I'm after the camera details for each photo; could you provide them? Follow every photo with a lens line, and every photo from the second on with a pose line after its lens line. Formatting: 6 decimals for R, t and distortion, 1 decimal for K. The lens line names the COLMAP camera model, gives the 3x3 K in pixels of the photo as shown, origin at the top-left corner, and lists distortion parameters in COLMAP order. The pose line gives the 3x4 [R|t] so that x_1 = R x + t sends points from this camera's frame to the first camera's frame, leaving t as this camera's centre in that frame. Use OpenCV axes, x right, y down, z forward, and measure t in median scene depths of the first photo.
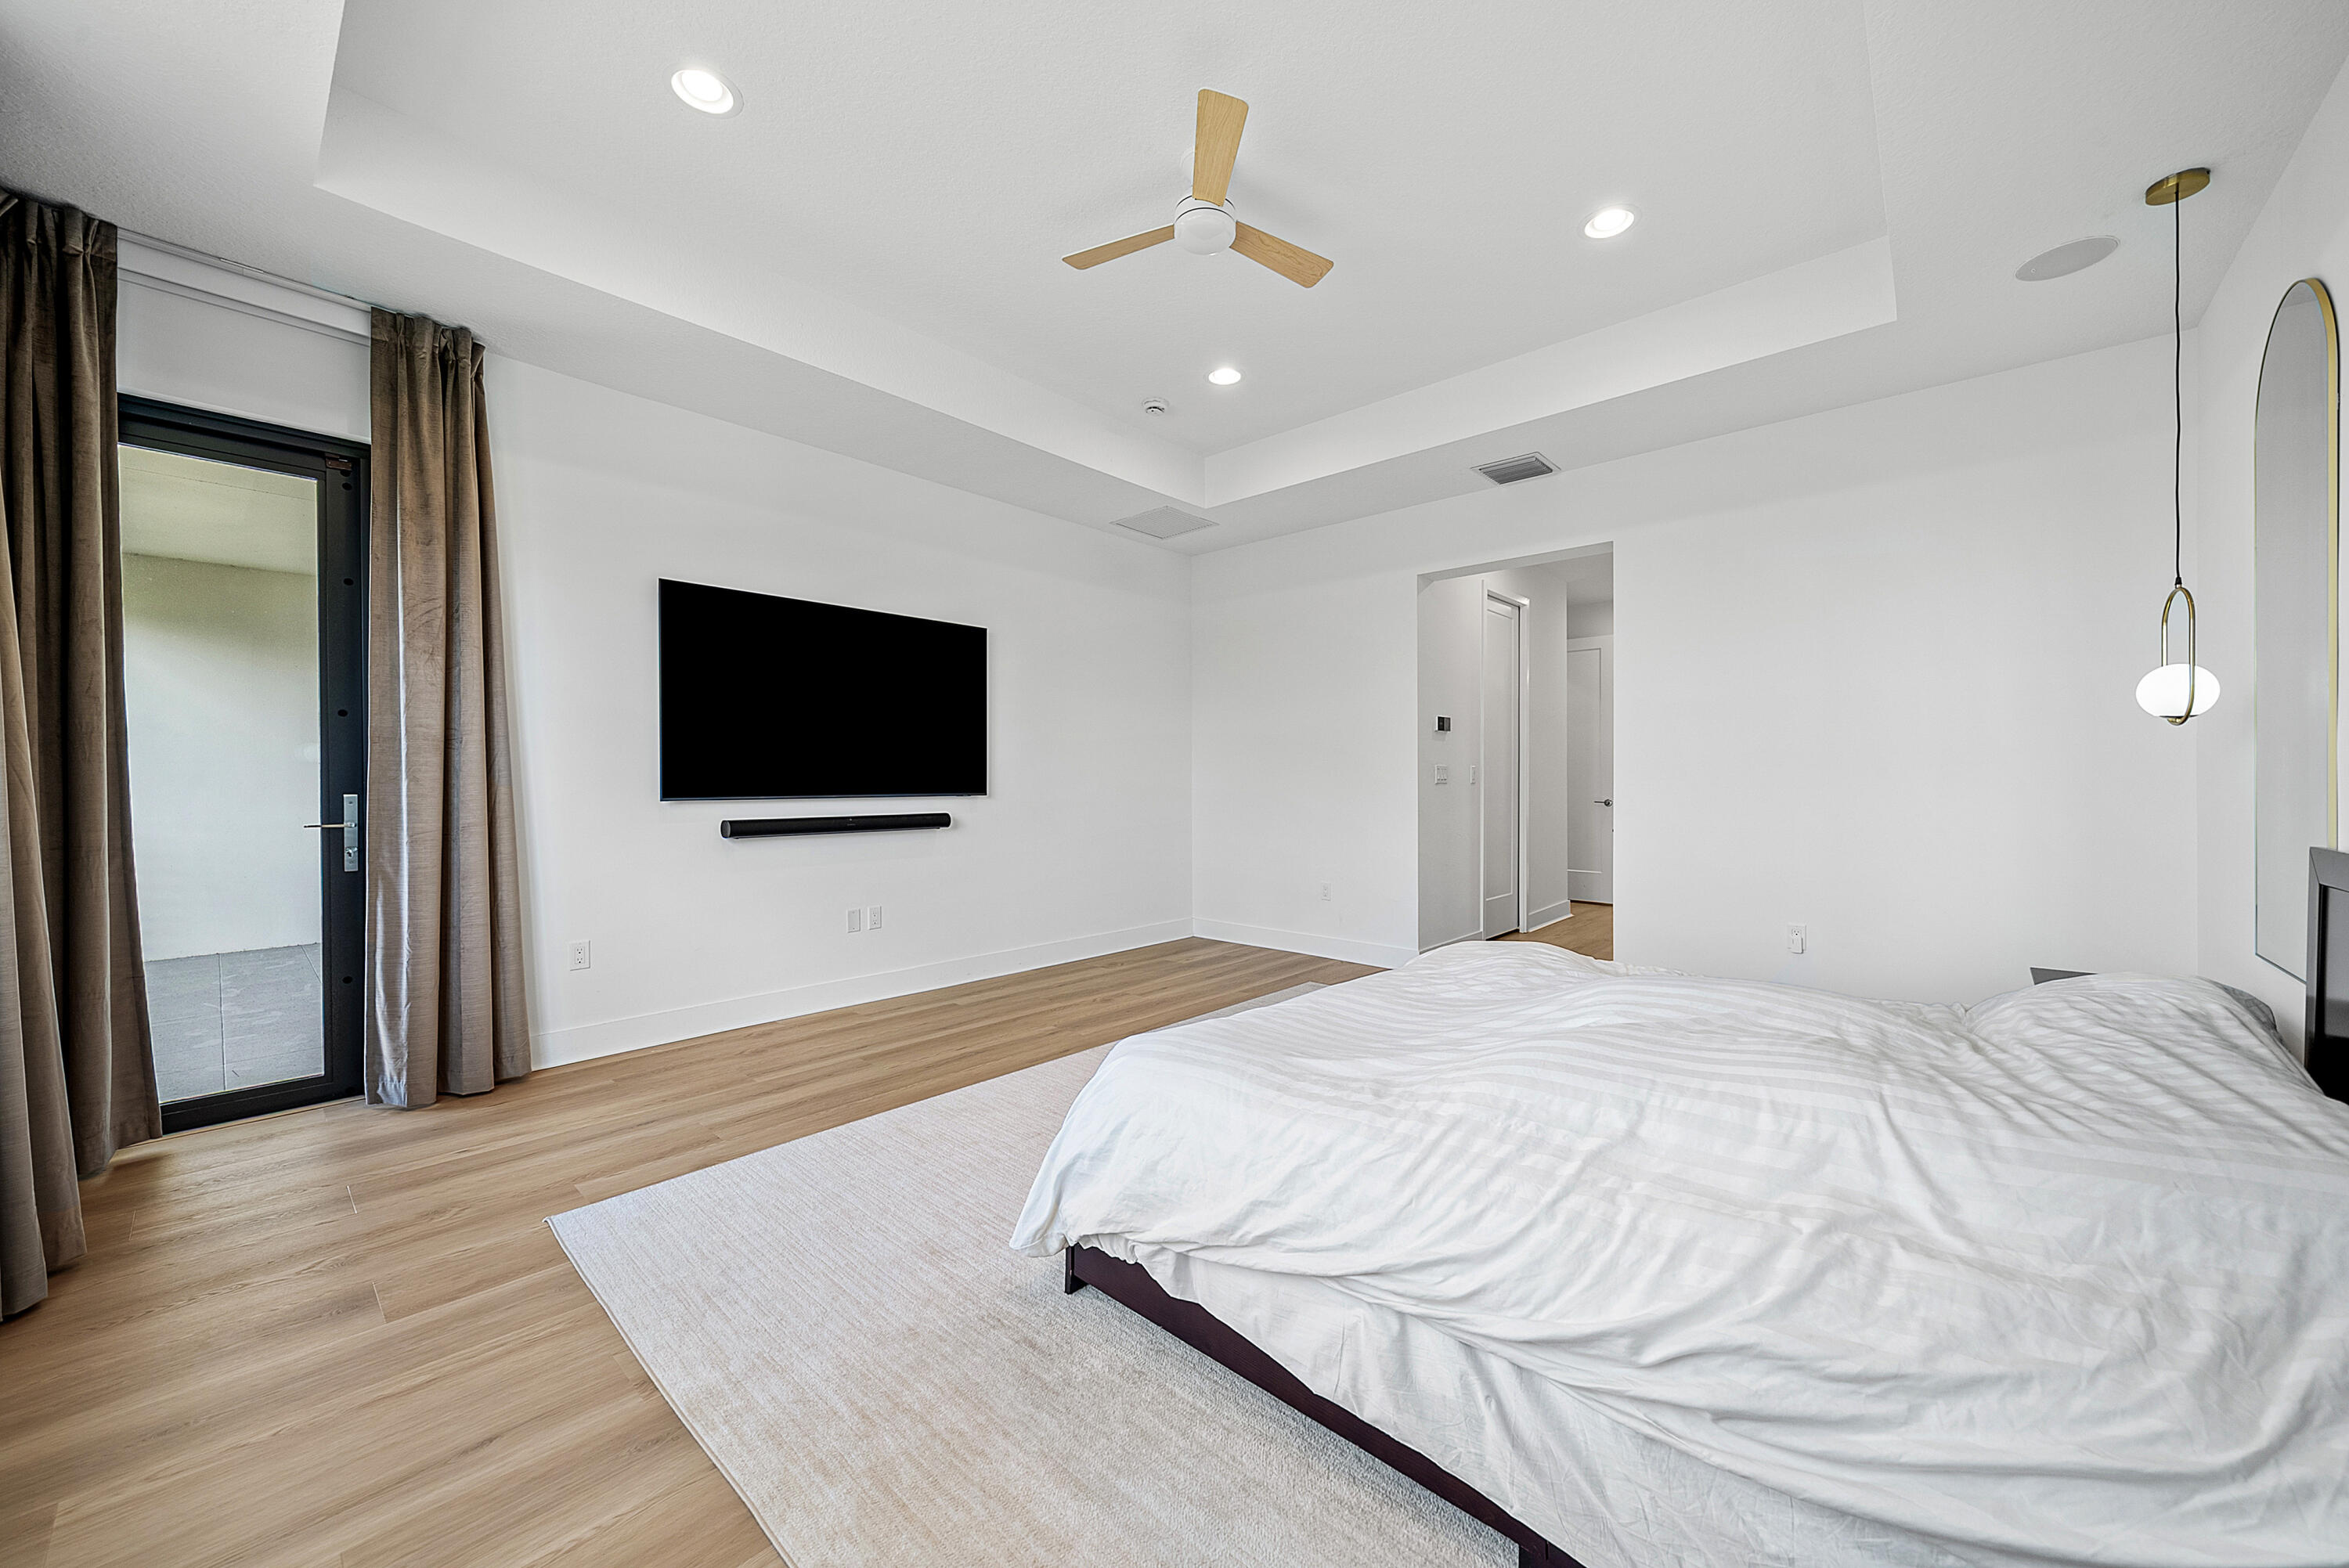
lens RADIAL K [[870.9, 0, 1188.2], [0, 870.9, 791.0], [0, 0, 1]] dist [-0.004982, -0.000474]
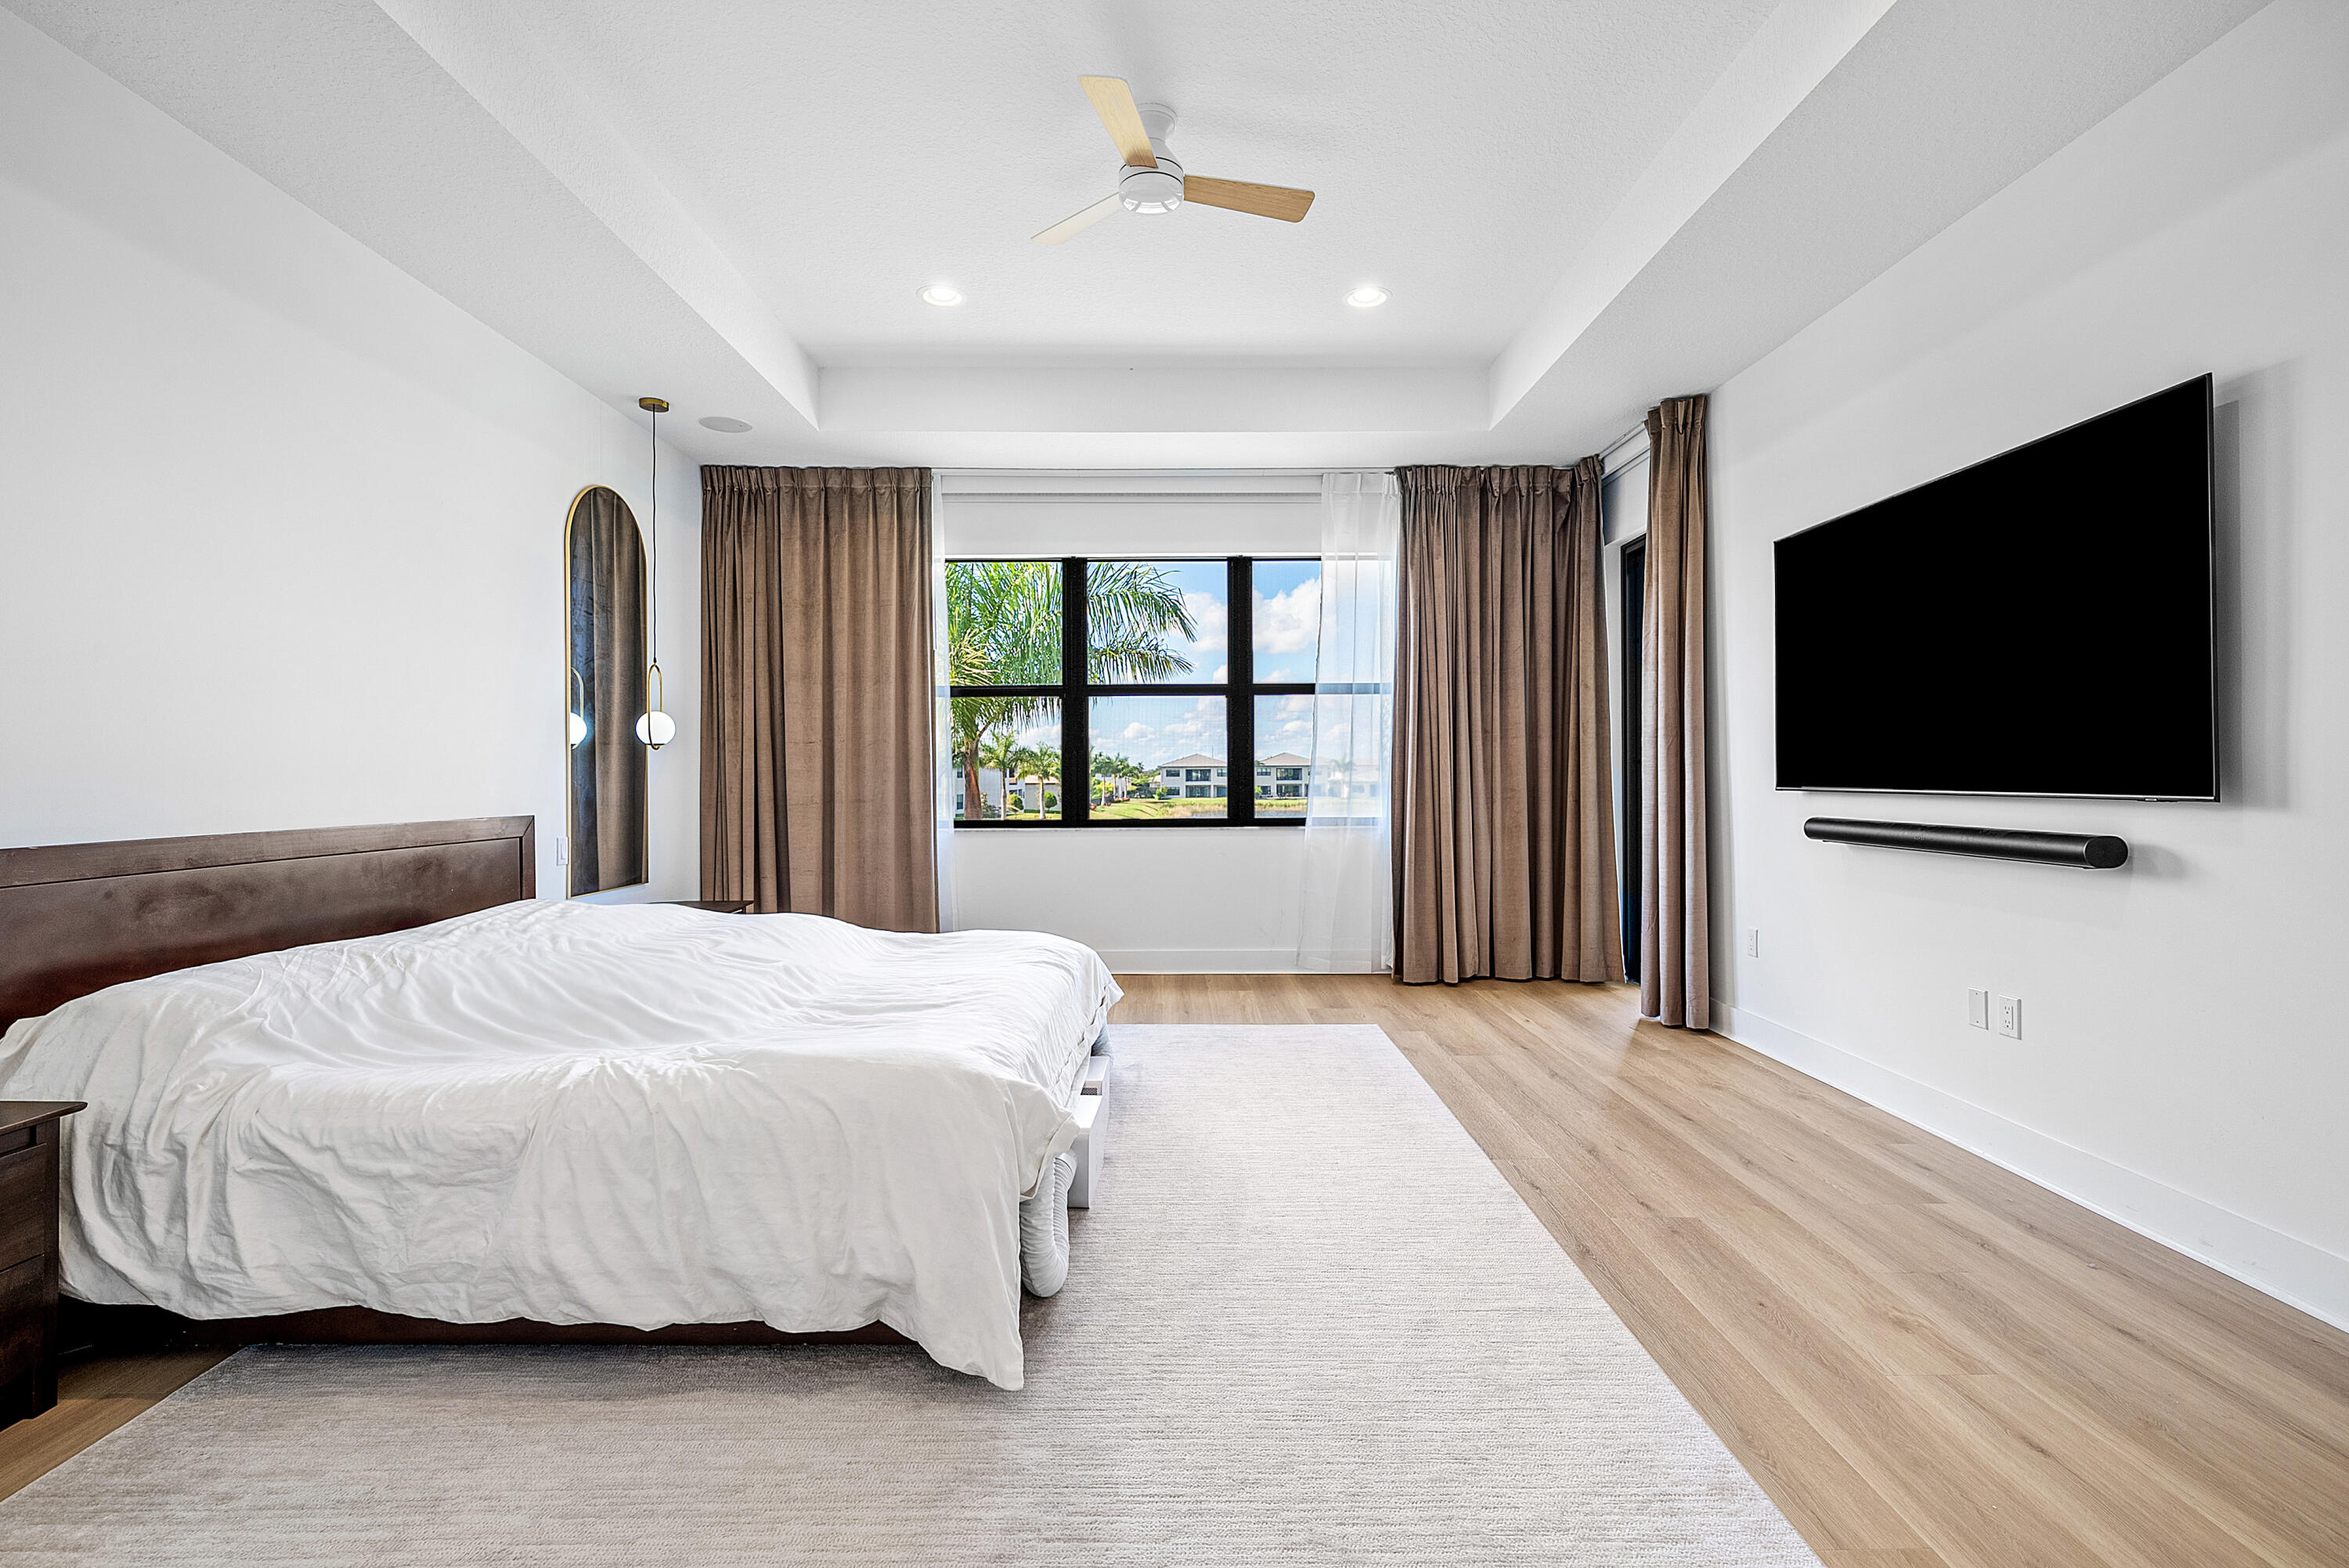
lens RADIAL K [[1016.4, 0, 1179.7], [0, 1016.4, 784.2], [0, 0, 1]] dist [-0.005769, 0.001317]
pose [[-0.754455, 0.003897, -0.656340, 0.526224], [-0.004887, 0.999921, 0.011554, -0.005969], [0.656333, 0.011925, -0.754377, 1.328515]]
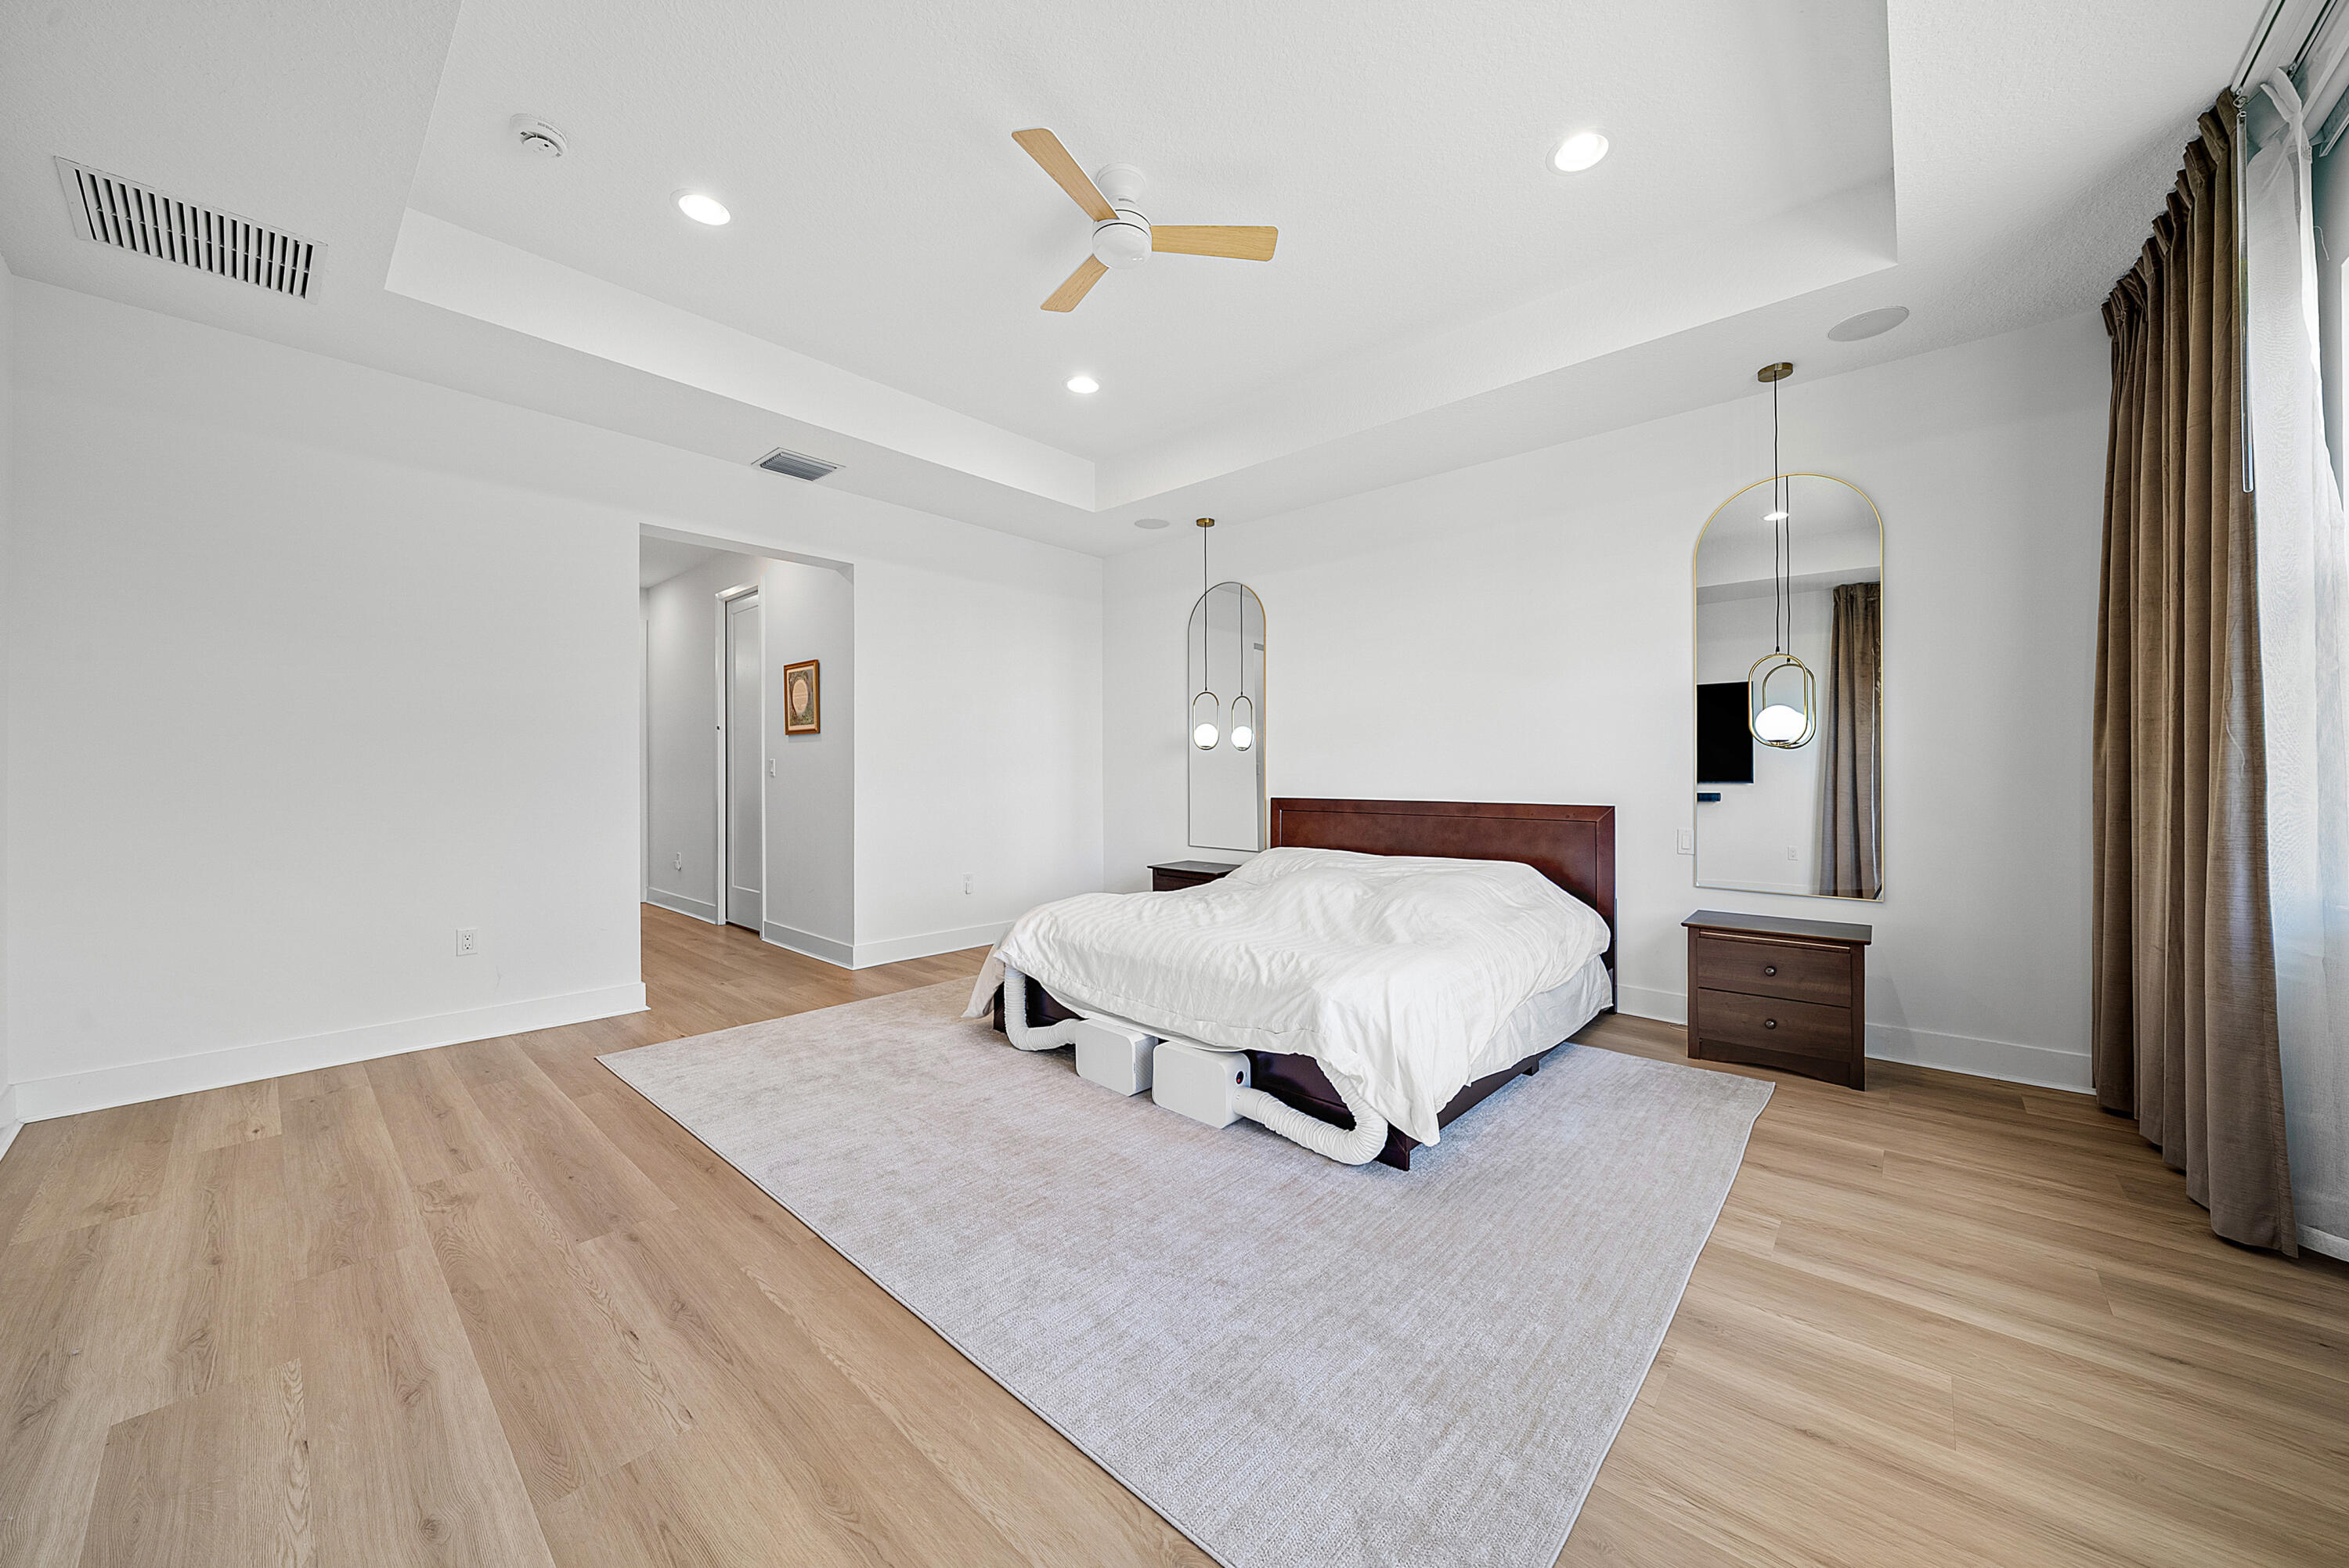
lens RADIAL K [[819.3, 0, 1185.0], [0, 819.3, 769.0], [0, 0, 1]] dist [-0.003418, 0.000045]
pose [[0.001547, 0.005907, 0.999981, -0.682907], [0.014177, 0.999882, -0.005929, -0.007207], [-0.999898, 0.014186, 0.001463, 0.663278]]
